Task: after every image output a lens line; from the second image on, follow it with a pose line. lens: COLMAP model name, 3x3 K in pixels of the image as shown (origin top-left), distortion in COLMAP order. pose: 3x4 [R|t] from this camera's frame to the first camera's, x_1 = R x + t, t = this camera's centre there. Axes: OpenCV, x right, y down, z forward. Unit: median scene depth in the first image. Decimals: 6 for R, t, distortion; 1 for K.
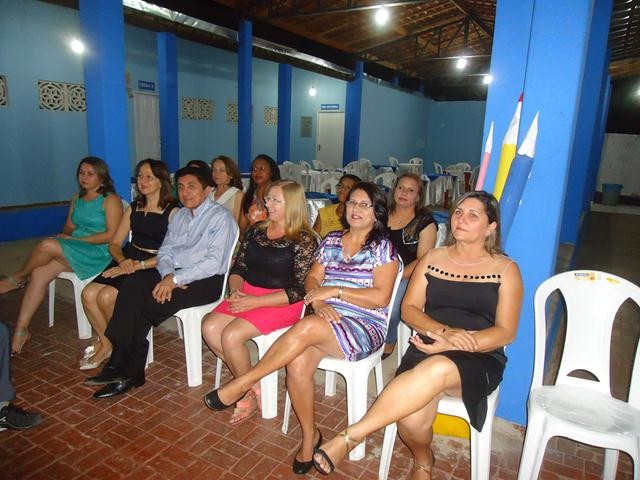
lens RADIAL K [[465.0, 0, 320.0], [0, 465.0, 240.0], [0, 0, 1]] dist [-0.011185, 0.001000]
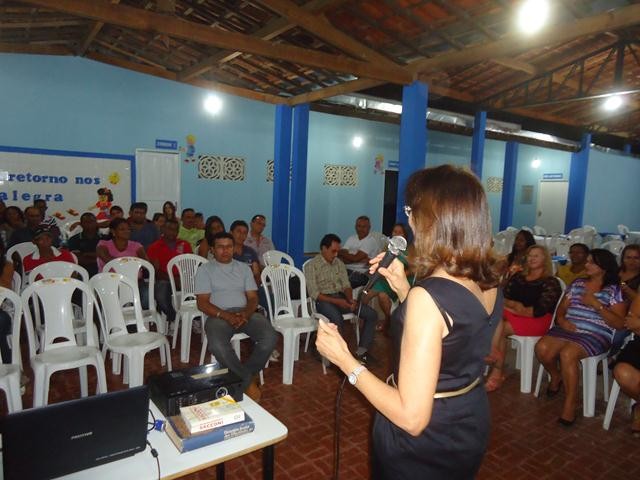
lens RADIAL K [[465.0, 0, 320.0], [0, 465.0, 240.0], [0, 0, 1]] dist [-0.011185, 0.001000]
pose [[0.910653, 0.041539, -0.411078, -0.022869], [-0.094504, 0.989499, -0.109366, 0.020980], [0.402219, 0.138443, 0.905016, -0.148891]]
